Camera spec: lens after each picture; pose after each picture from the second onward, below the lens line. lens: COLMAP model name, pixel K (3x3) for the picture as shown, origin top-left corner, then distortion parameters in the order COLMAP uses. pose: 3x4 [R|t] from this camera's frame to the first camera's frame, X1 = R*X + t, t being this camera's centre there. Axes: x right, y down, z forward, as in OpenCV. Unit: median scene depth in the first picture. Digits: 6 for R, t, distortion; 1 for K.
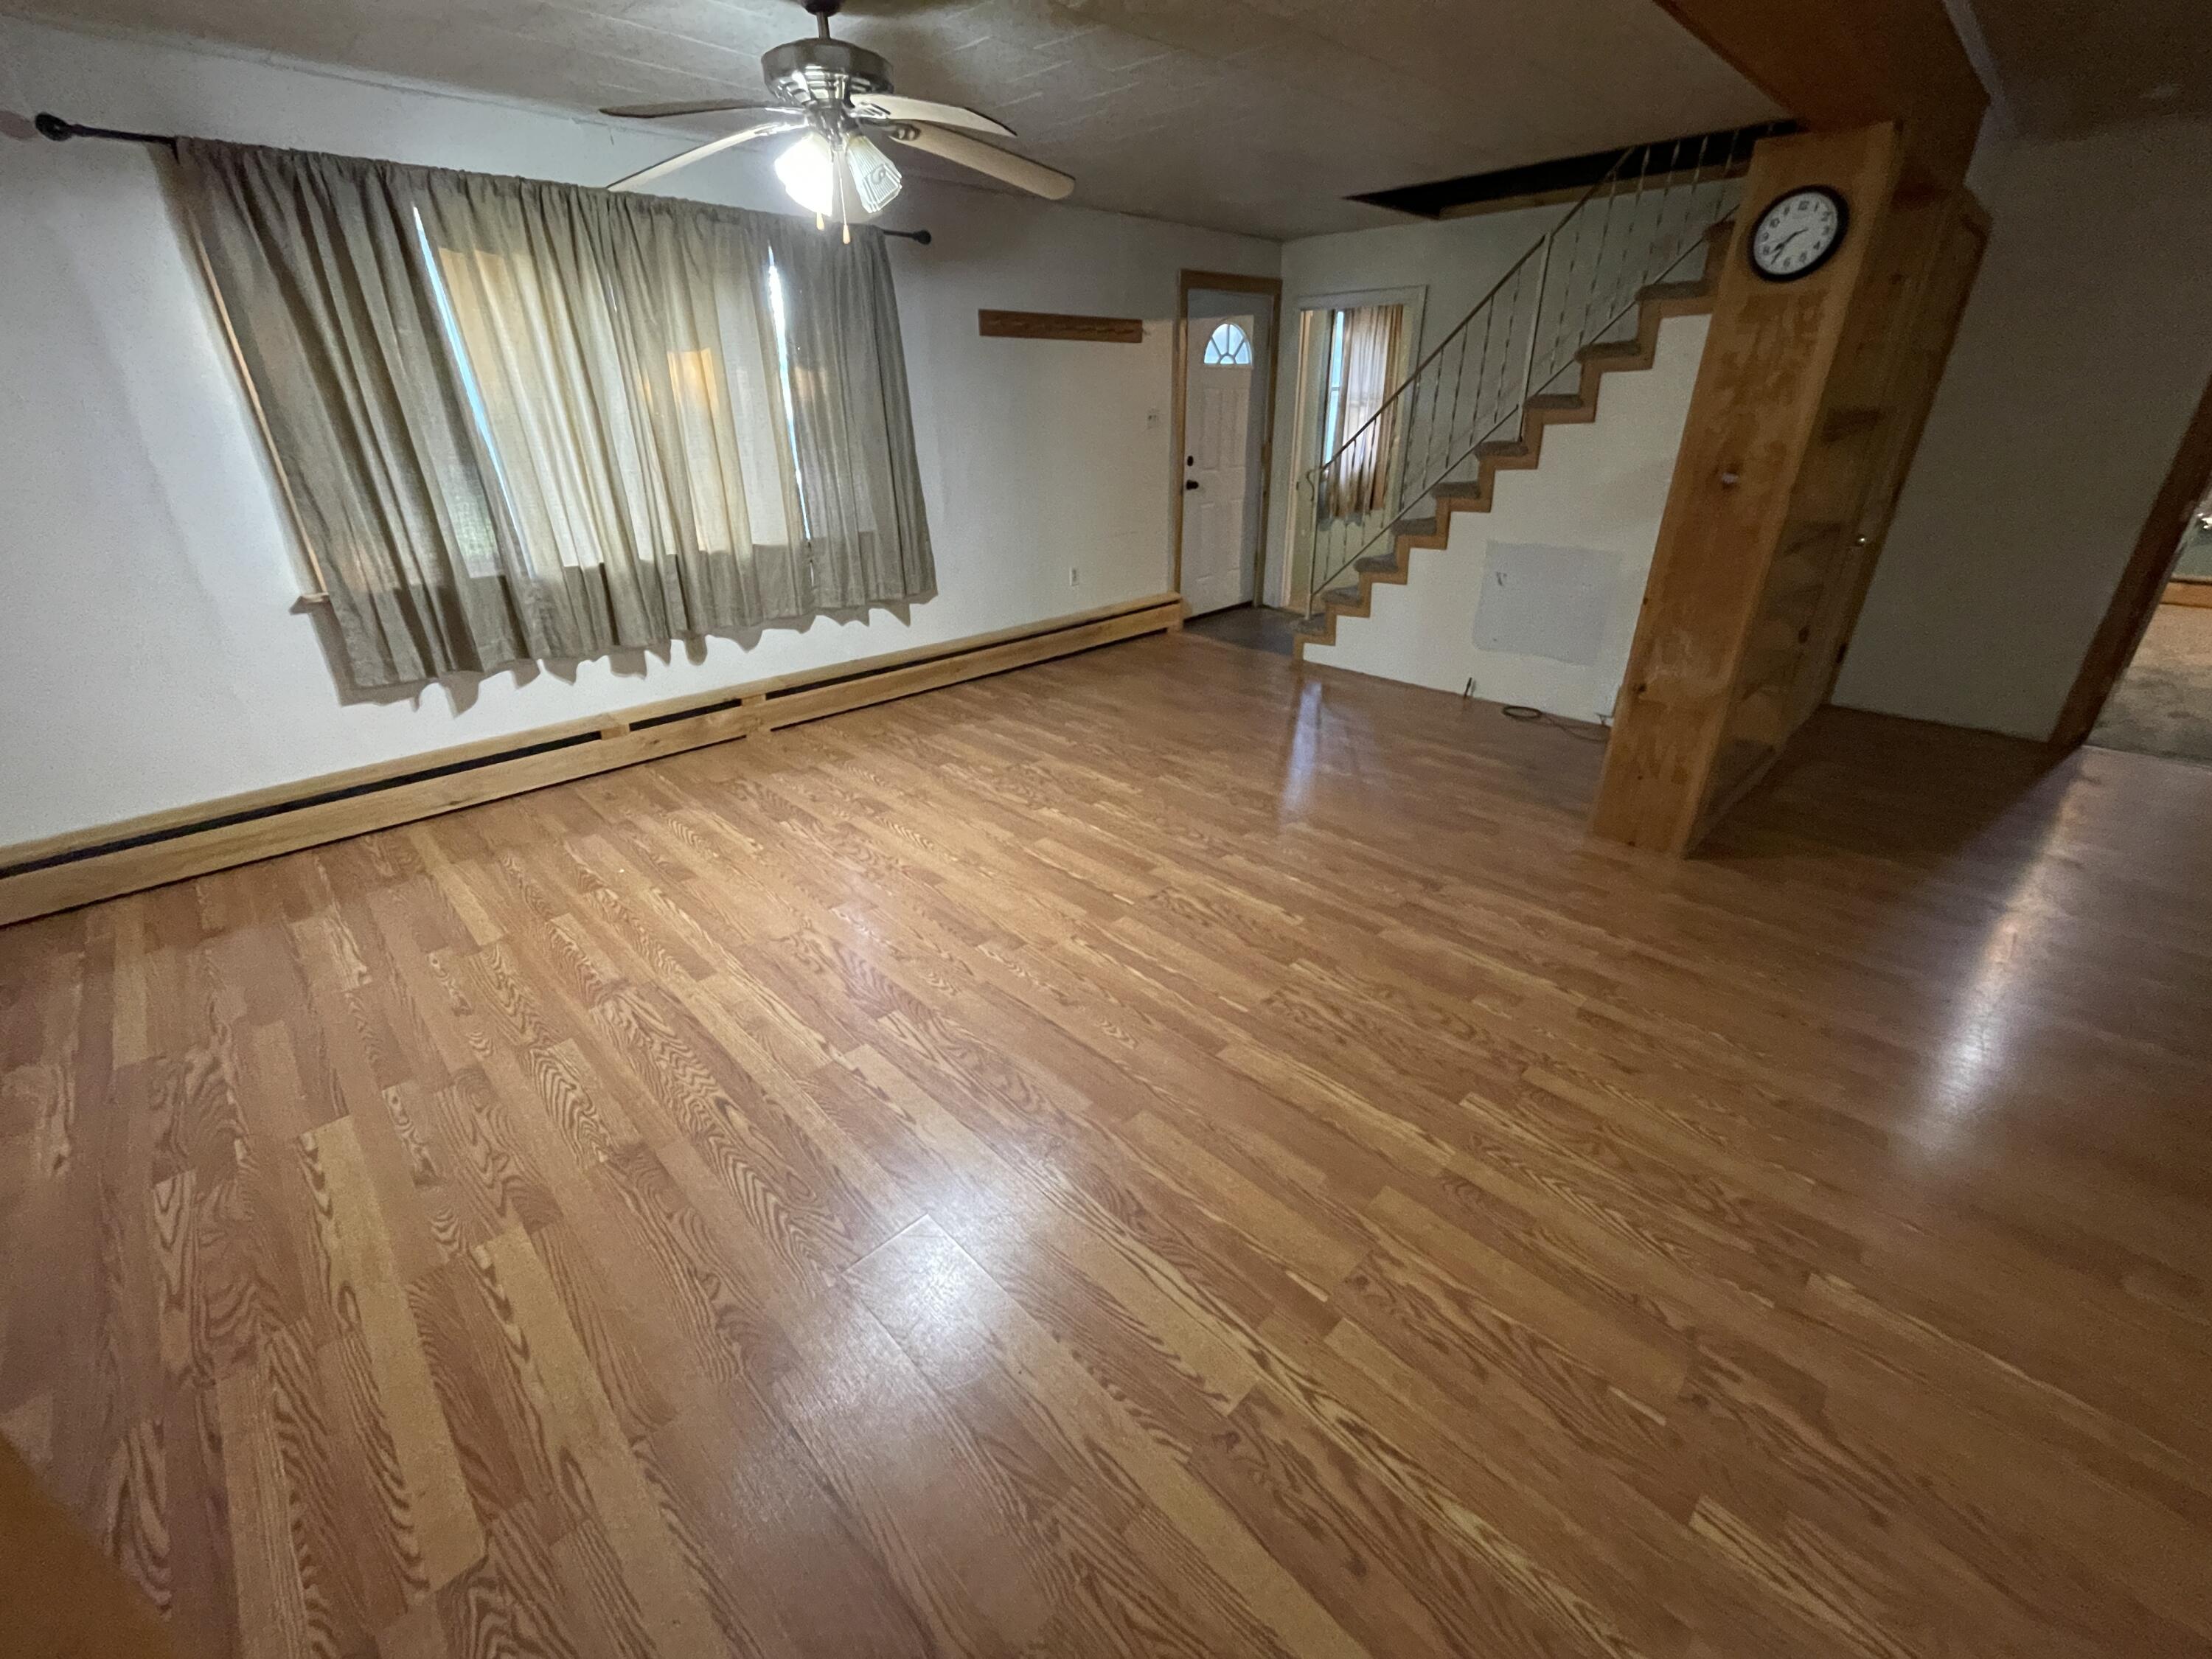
lens RADIAL K [[900.9, 0, 1107.4], [0, 900.9, 827.1], [0, 0, 1]] dist [-0.010256, 0.001287]
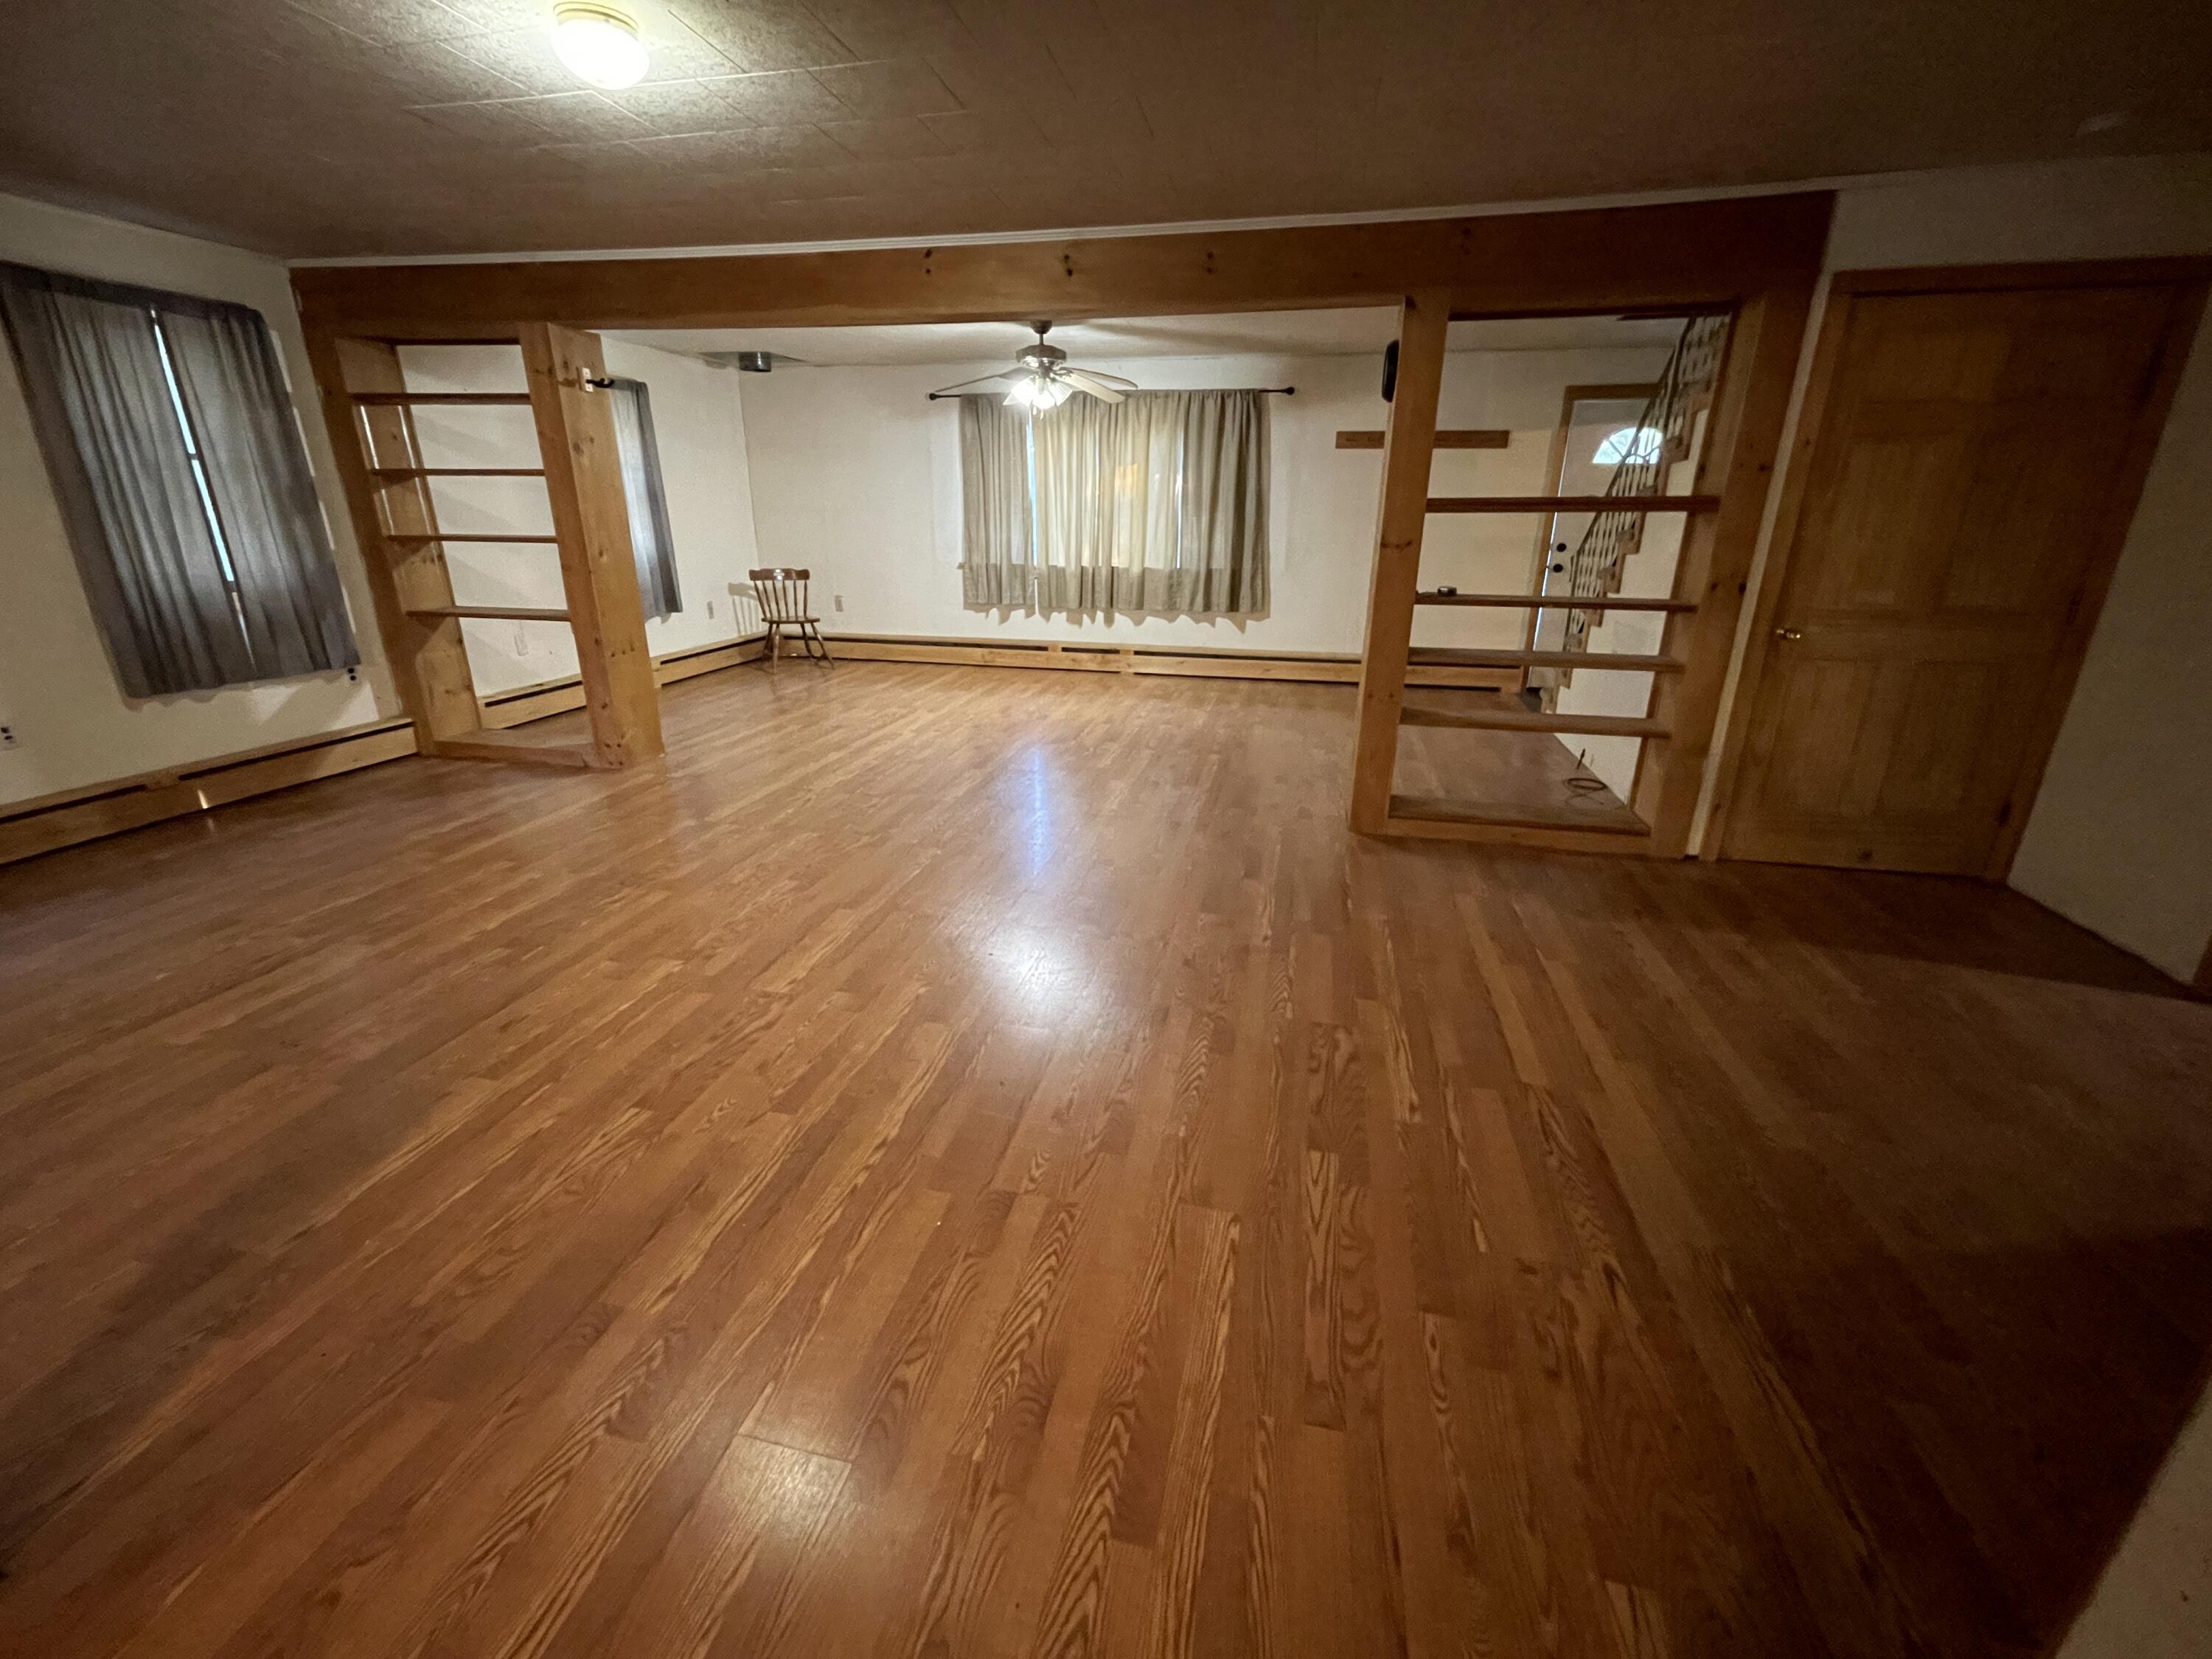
lens RADIAL K [[900.9, 0, 1099.7], [0, 900.9, 827.0], [0, 0, 1]] dist [-0.010256, 0.001287]
pose [[0.541725, 0.294505, -0.787274, 1.126015], [-0.373226, 0.923496, 0.088645, 0.040600], [0.753151, 0.245810, 0.610198, -0.036386]]
